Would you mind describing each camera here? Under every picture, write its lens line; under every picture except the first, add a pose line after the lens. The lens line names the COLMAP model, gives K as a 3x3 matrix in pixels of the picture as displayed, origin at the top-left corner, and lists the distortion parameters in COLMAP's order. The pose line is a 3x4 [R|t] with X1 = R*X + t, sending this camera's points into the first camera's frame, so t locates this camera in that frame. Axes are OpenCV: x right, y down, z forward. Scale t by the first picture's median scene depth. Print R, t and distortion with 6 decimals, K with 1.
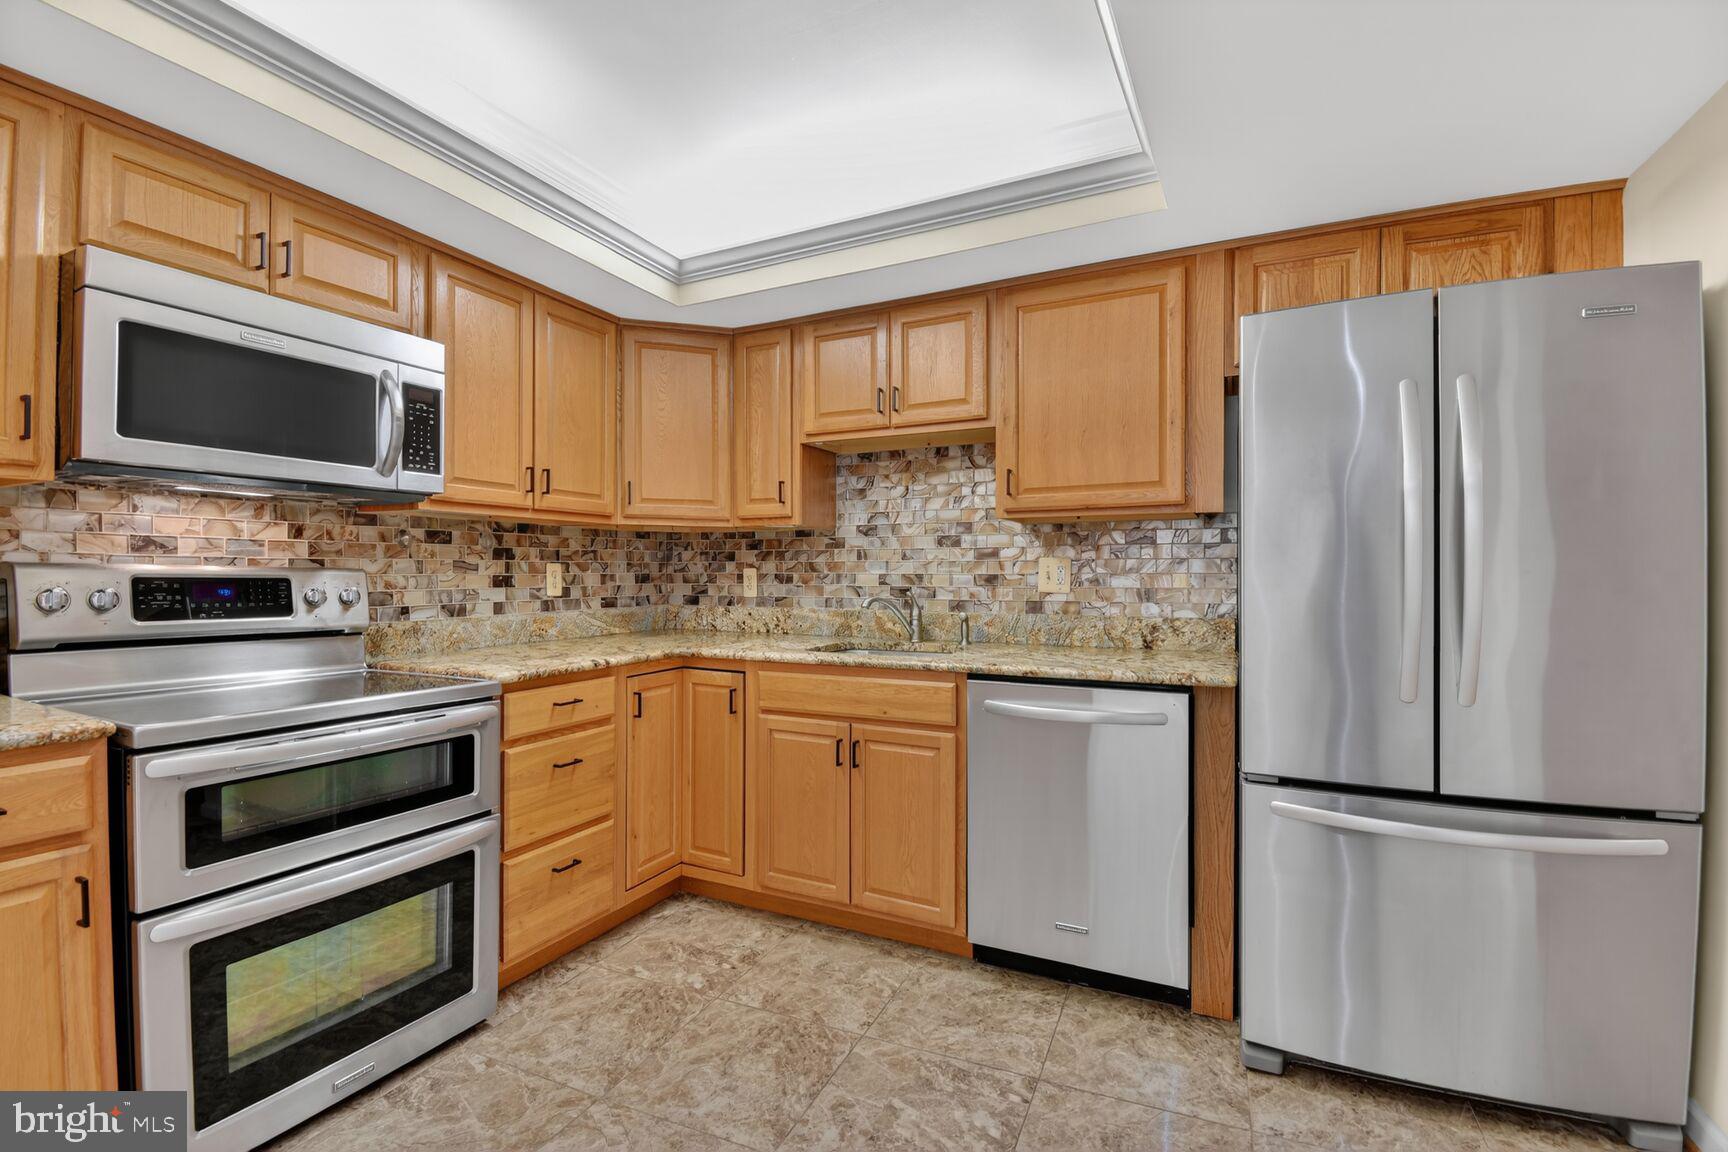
lens RADIAL K [[778.2, 0, 885.1], [0, 778.2, 587.1], [0, 0, 1]] dist [-0.008393, -0.009755]
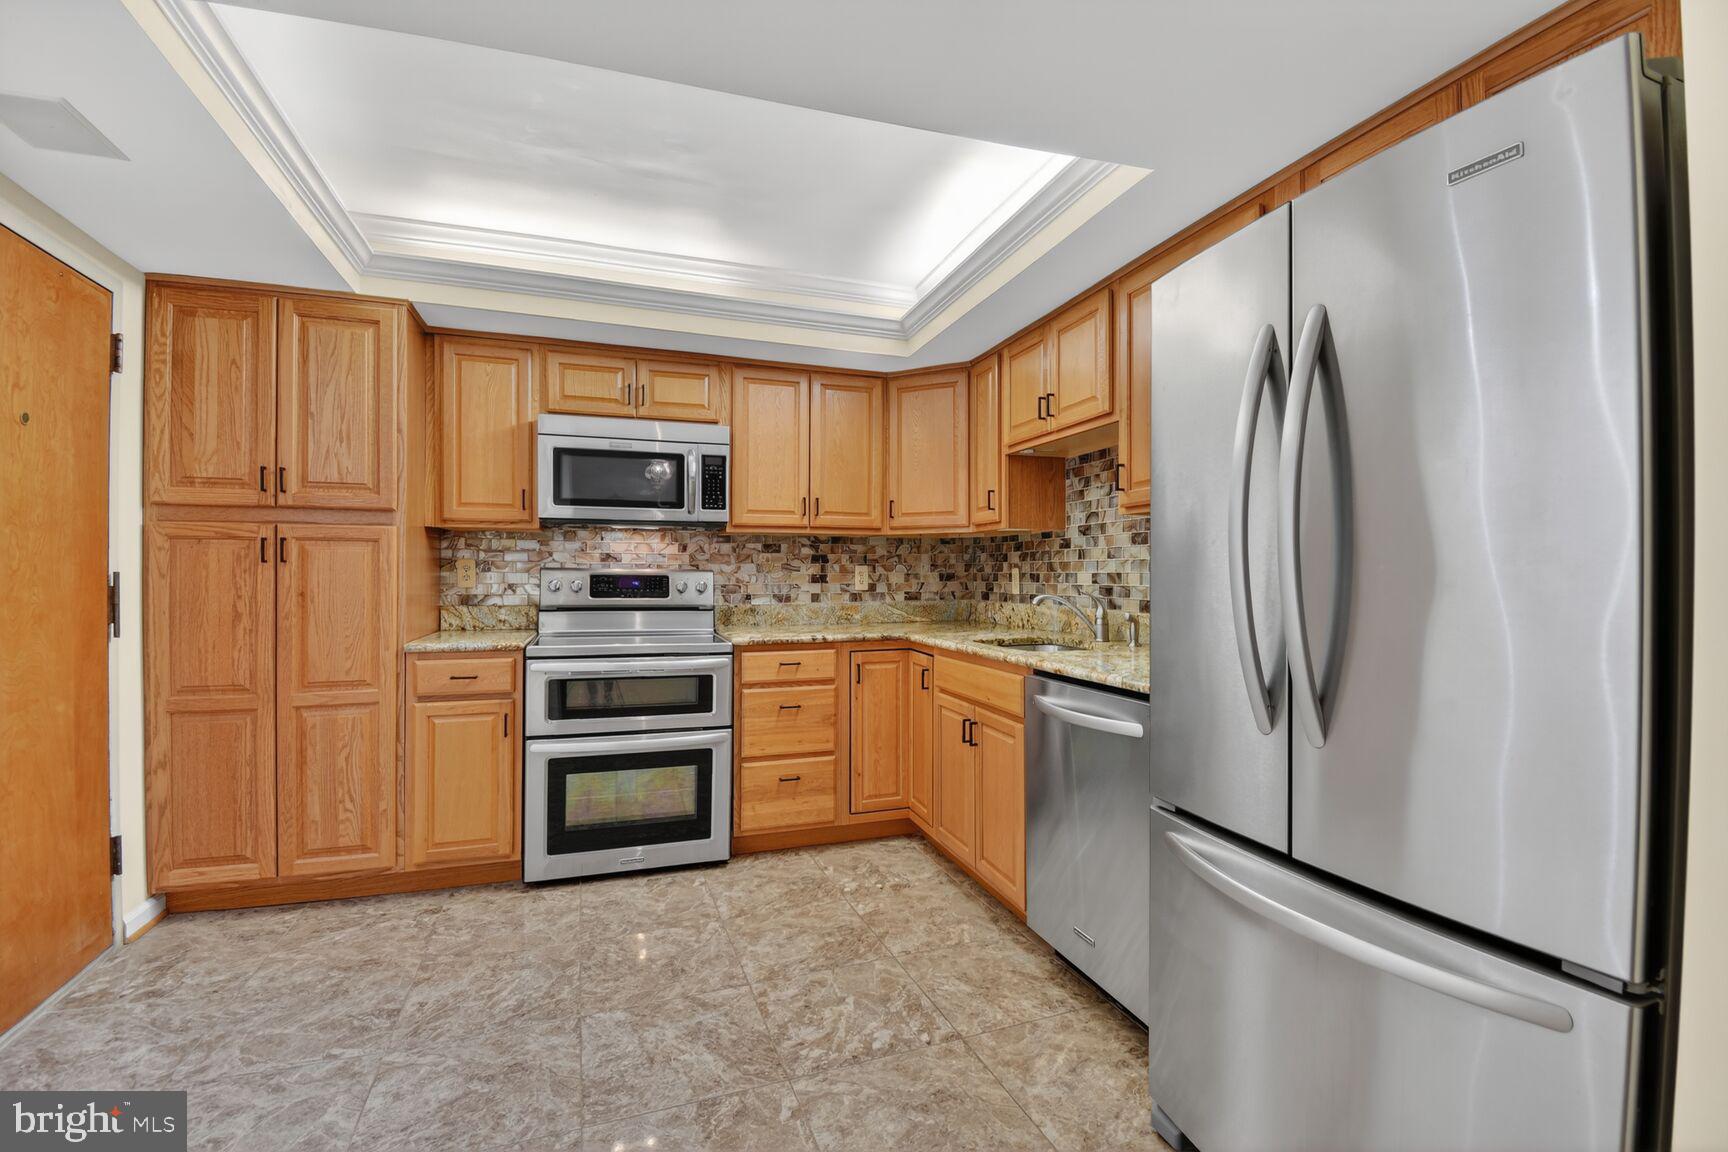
lens RADIAL K [[778.2, 0, 862.3], [0, 778.2, 584.4], [0, 0, 1]] dist [-0.008393, -0.009755]
pose [[0.687031, 0.008790, -0.726575, 0.712916], [-0.011617, 0.999932, 0.001112, 0.000478], [0.726536, 0.007676, 0.687086, 0.118654]]
